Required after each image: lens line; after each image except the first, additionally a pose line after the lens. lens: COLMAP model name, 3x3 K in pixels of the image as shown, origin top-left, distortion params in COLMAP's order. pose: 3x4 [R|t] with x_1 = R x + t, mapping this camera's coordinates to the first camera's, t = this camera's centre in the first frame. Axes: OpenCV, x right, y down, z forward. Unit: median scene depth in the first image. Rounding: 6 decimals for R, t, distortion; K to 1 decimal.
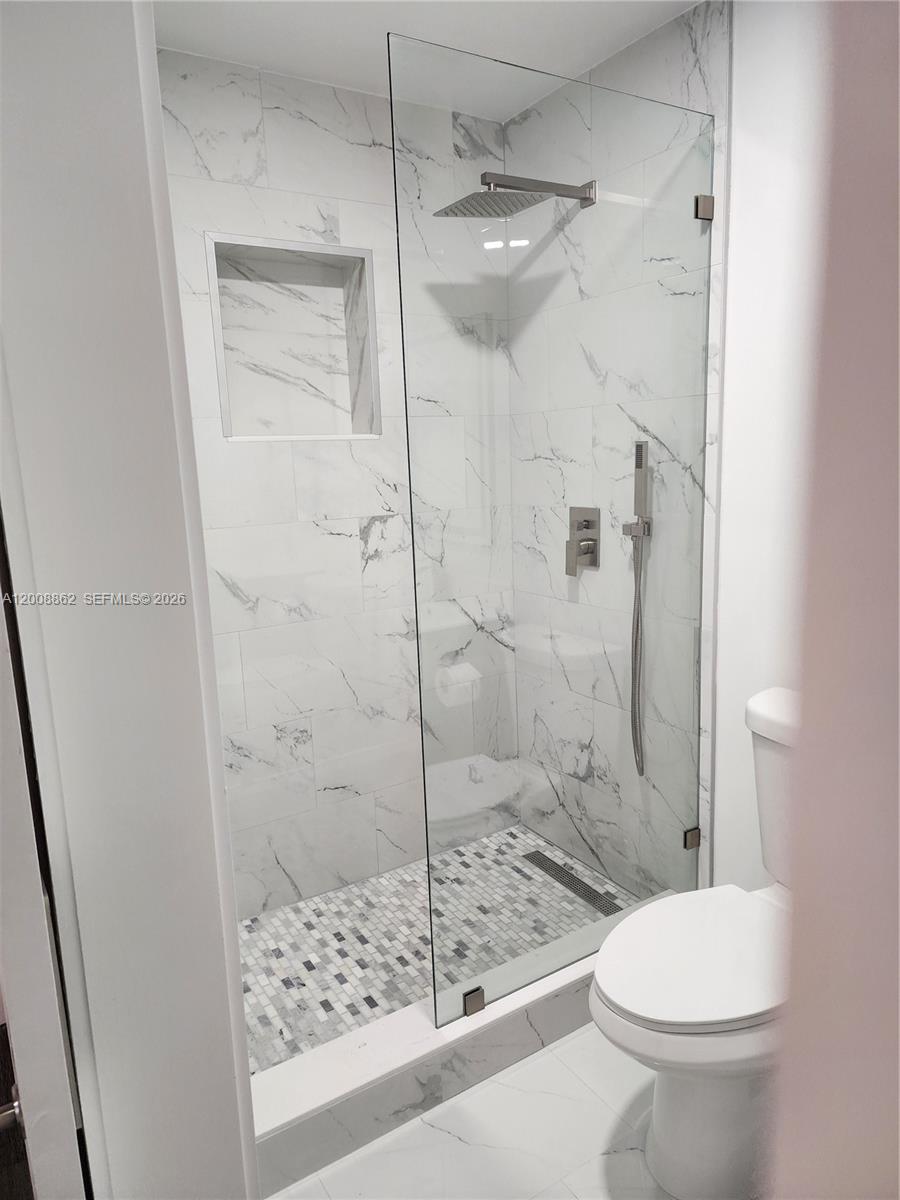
lens RADIAL K [[805.7, 0, 446.1], [0, 805.7, 598.3], [0, 0, 1]] dist [0.063644, -0.060561]
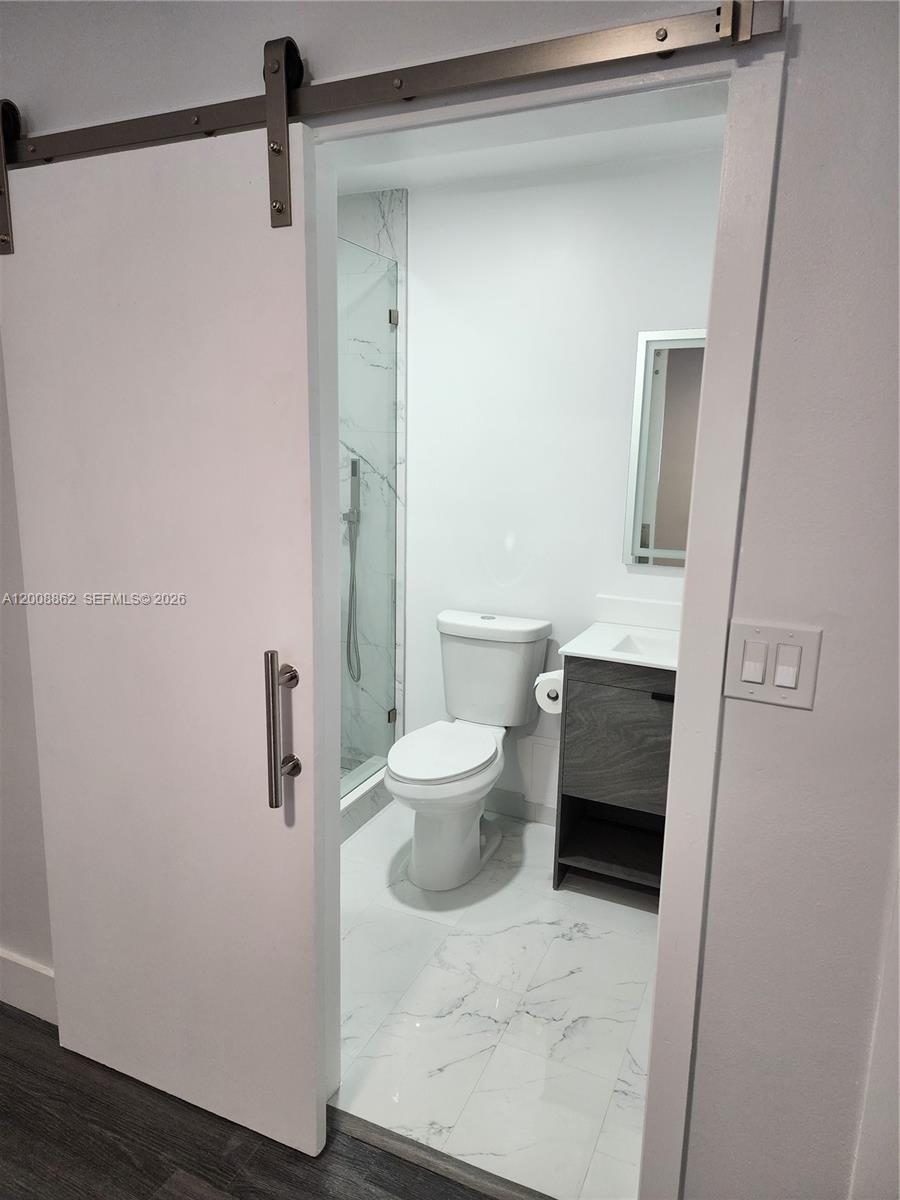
lens RADIAL K [[805.7, 0, 455.8], [0, 805.7, 608.8], [0, 0, 1]] dist [0.063644, -0.060561]
pose [[0.826447, -0.058746, 0.559942, -0.453019], [0.050128, 0.998269, 0.030748, 0.048840], [-0.560779, 0.002657, 0.827961, -0.350820]]
